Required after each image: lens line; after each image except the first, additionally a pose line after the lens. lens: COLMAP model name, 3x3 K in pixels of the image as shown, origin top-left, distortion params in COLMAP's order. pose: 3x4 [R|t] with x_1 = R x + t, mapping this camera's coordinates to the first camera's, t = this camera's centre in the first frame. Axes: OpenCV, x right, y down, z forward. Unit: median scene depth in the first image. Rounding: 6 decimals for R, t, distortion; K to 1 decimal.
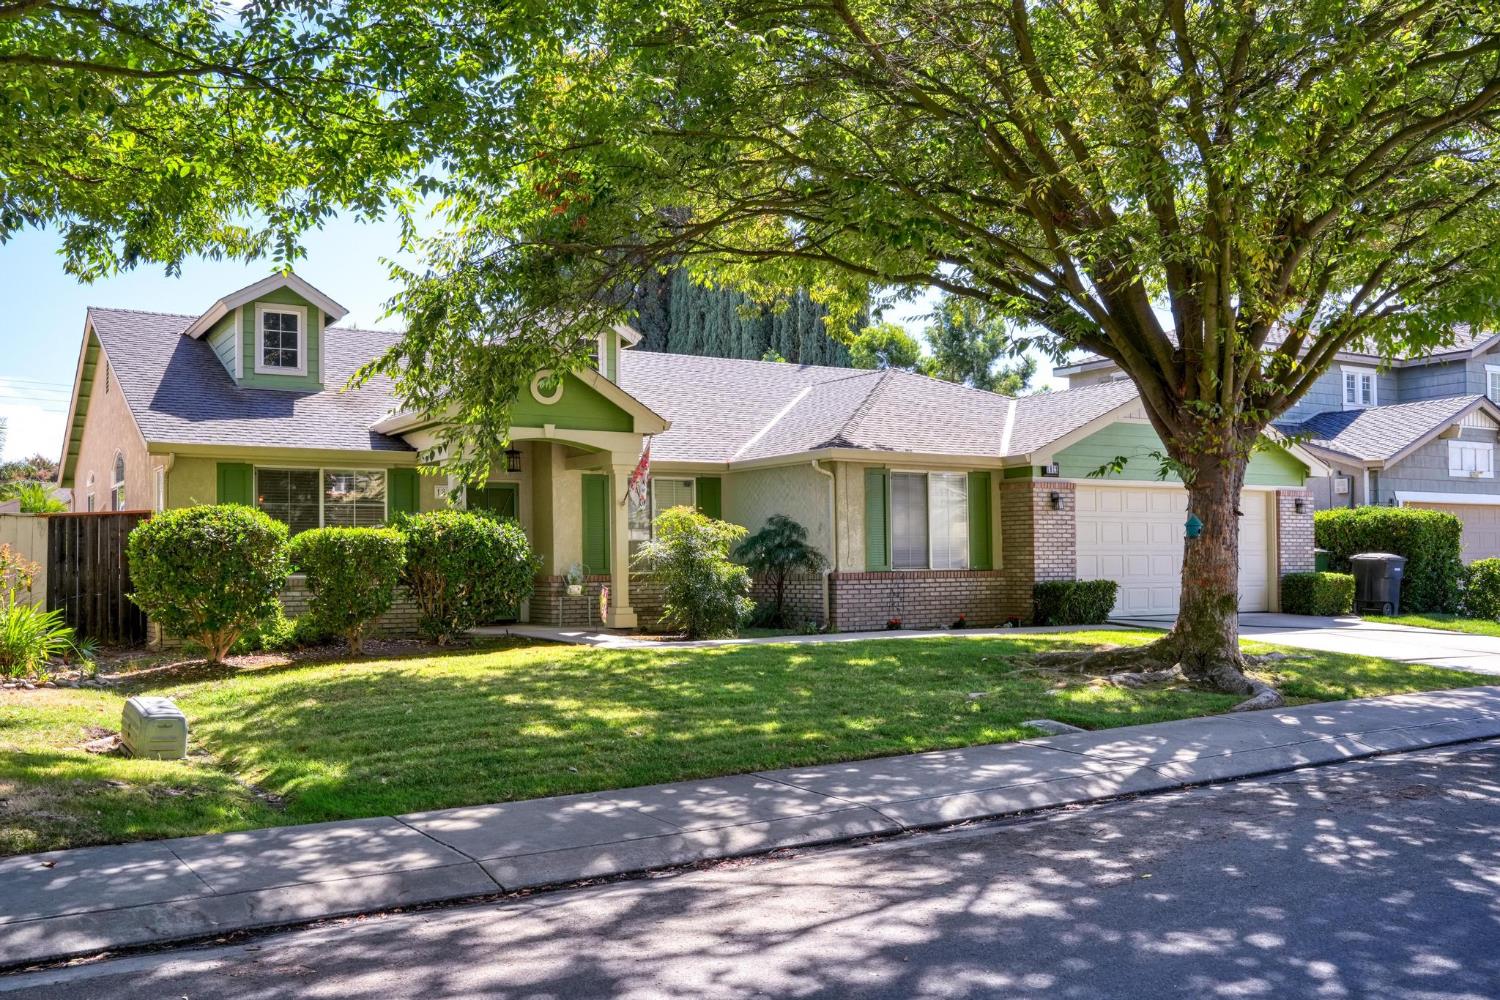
lens RADIAL K [[1316.5, 0, 750.0], [0, 1316.5, 500.0], [0, 0, 1]] dist [-0.002018, 0.000108]
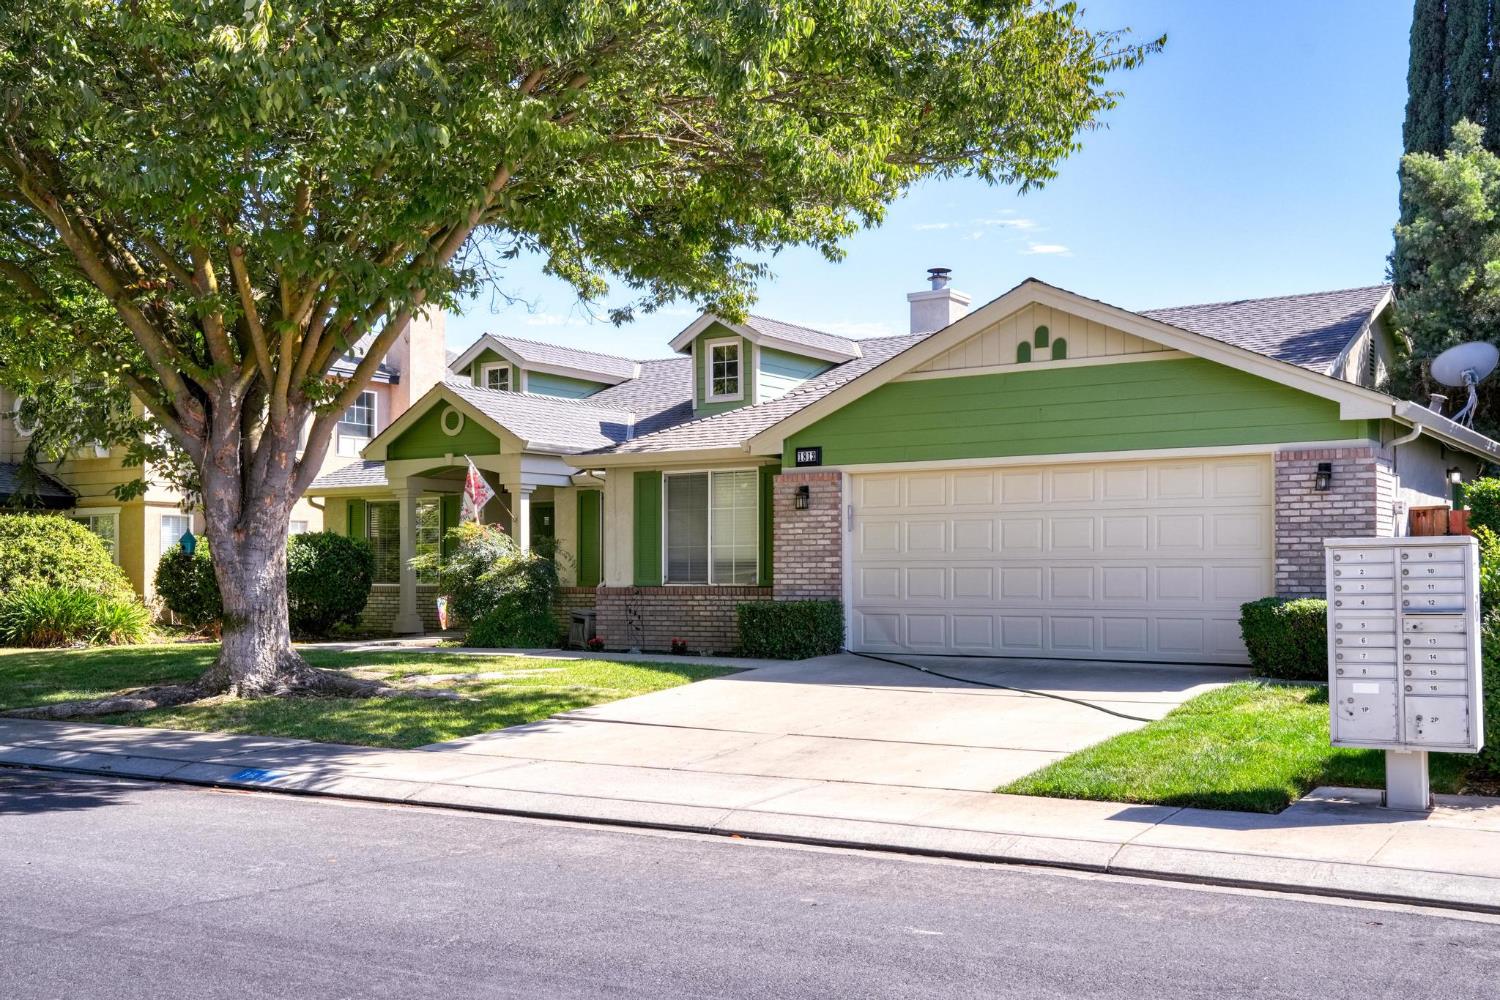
lens RADIAL K [[1550.3, 0, 749.4], [0, 1550.3, 539.4], [0, 0, 1]] dist [0.097426, -0.002342]
pose [[0.424020, -0.015001, -0.905528, 1.036280], [0.042512, 0.999090, 0.003356, 0.020729], [0.904654, -0.039919, 0.424272, 0.584802]]
